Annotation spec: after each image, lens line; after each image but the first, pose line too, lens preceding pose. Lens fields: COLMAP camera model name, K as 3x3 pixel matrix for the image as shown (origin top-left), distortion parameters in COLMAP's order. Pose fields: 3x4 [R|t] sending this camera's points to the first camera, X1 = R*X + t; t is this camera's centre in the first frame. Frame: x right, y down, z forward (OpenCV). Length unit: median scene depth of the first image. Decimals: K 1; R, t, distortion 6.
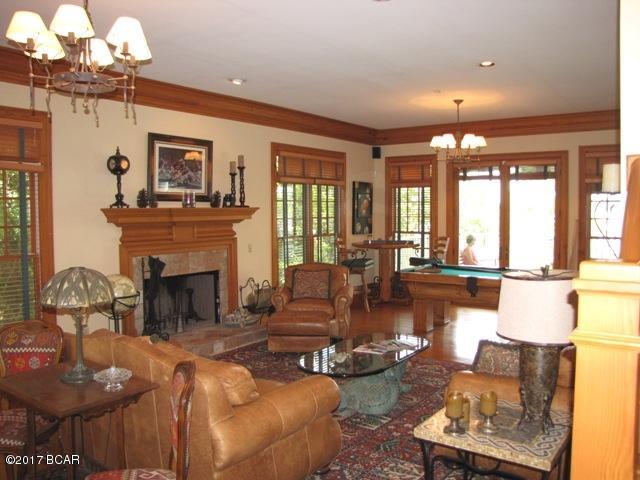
lens RADIAL K [[573.1, 0, 320.0], [0, 573.1, 240.0], [0, 0, 1]] dist [-0.000260, 0.002634]
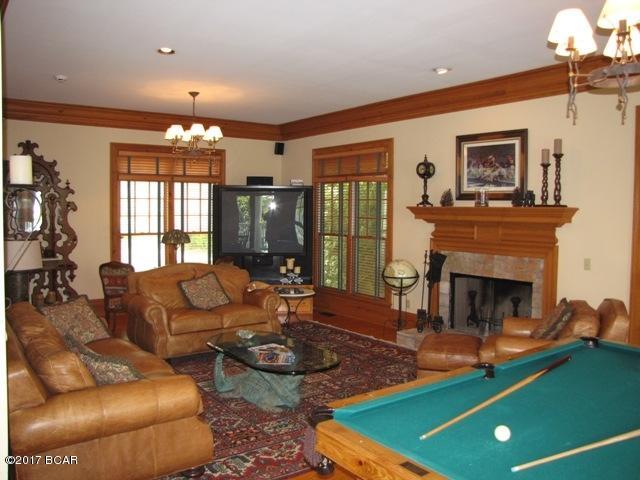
lens RADIAL K [[573.1, 0, 320.0], [0, 573.1, 240.0], [0, 0, 1]] dist [-0.000260, 0.002634]
pose [[-0.271693, 0.054496, -0.960840, 0.769636], [-0.064561, 0.995114, 0.074696, -0.055883], [0.960216, 0.082327, -0.266847, 1.012326]]
